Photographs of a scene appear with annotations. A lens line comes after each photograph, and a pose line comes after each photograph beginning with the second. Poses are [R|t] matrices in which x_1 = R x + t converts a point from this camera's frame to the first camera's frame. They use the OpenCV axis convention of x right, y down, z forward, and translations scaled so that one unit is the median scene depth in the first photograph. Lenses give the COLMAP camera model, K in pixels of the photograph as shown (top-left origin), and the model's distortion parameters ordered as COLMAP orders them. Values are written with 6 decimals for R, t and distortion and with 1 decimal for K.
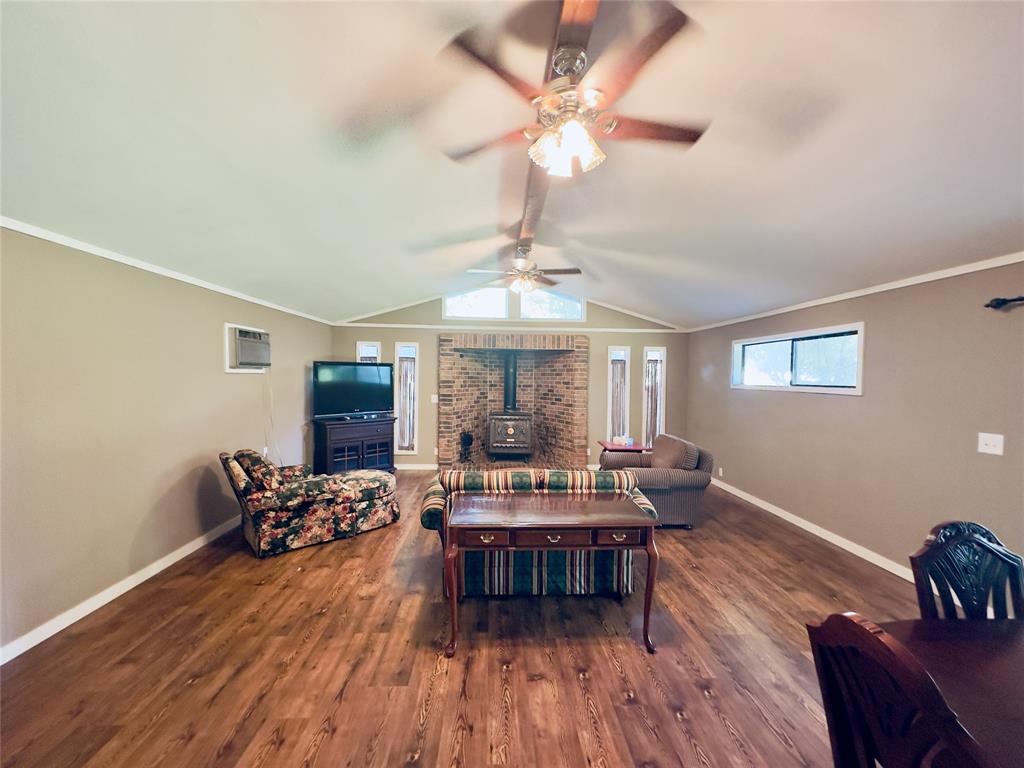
lens RADIAL K [[406.9, 0, 512.1], [0, 406.9, 386.3], [0, 0, 1]] dist [0.000446, 0.000098]
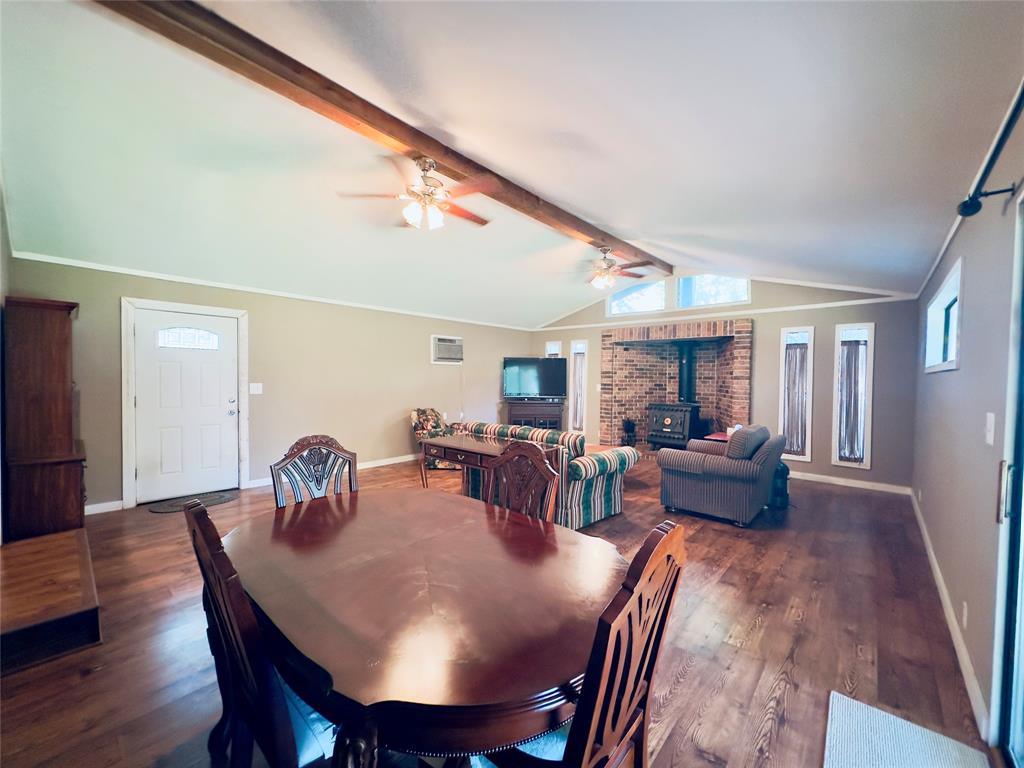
lens RADIAL K [[406.9, 0, 514.6], [0, 406.9, 386.1], [0, 0, 1]] dist [0.000446, 0.000098]
pose [[0.716629, 0.010177, -0.697380, 0.438999], [-0.019694, 0.999790, -0.005647, 0.037525], [0.697176, 0.017781, 0.716679, 0.014648]]
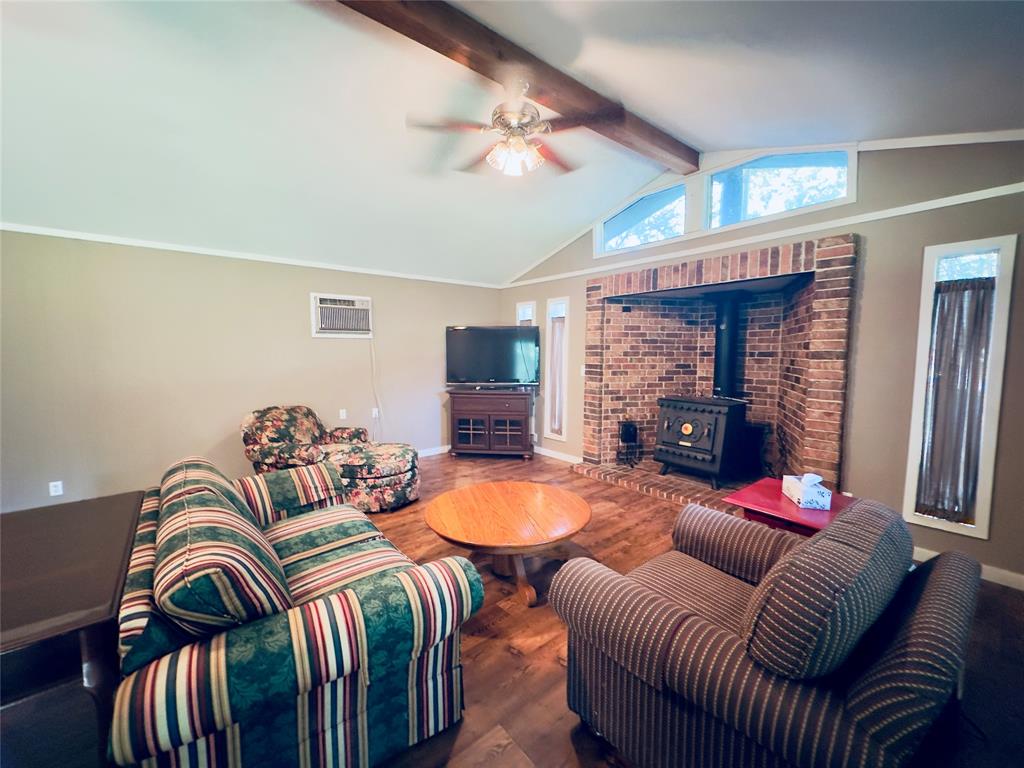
lens RADIAL K [[406.9, 0, 513.6], [0, 406.9, 386.0], [0, 0, 1]] dist [0.000446, 0.000098]
pose [[0.601286, 0.055108, -0.797131, 0.323968], [-0.013265, 0.998170, 0.059000, 0.016423], [0.798924, -0.024902, 0.600916, 0.455900]]
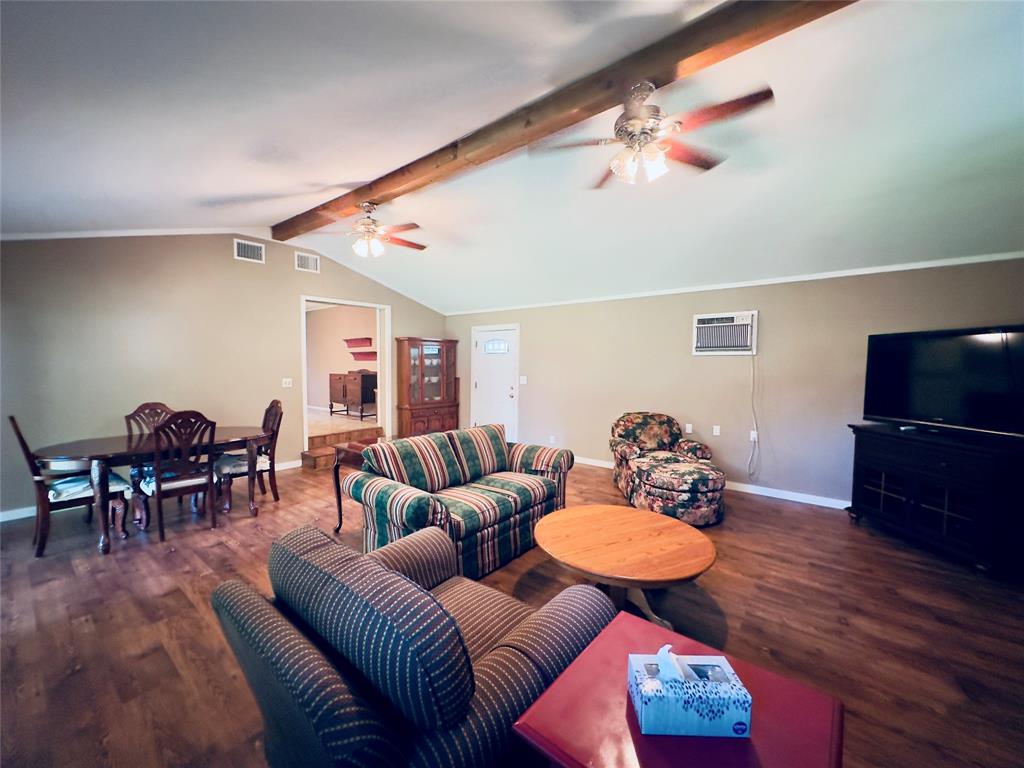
lens RADIAL K [[406.9, 0, 511.4], [0, 406.9, 381.3], [0, 0, 1]] dist [0.000446, 0.000098]
pose [[-0.659680, 0.016600, -0.751363, 0.357805], [-0.033613, 0.998104, 0.051563, 0.000068], [0.750794, 0.059271, -0.657871, 0.841756]]
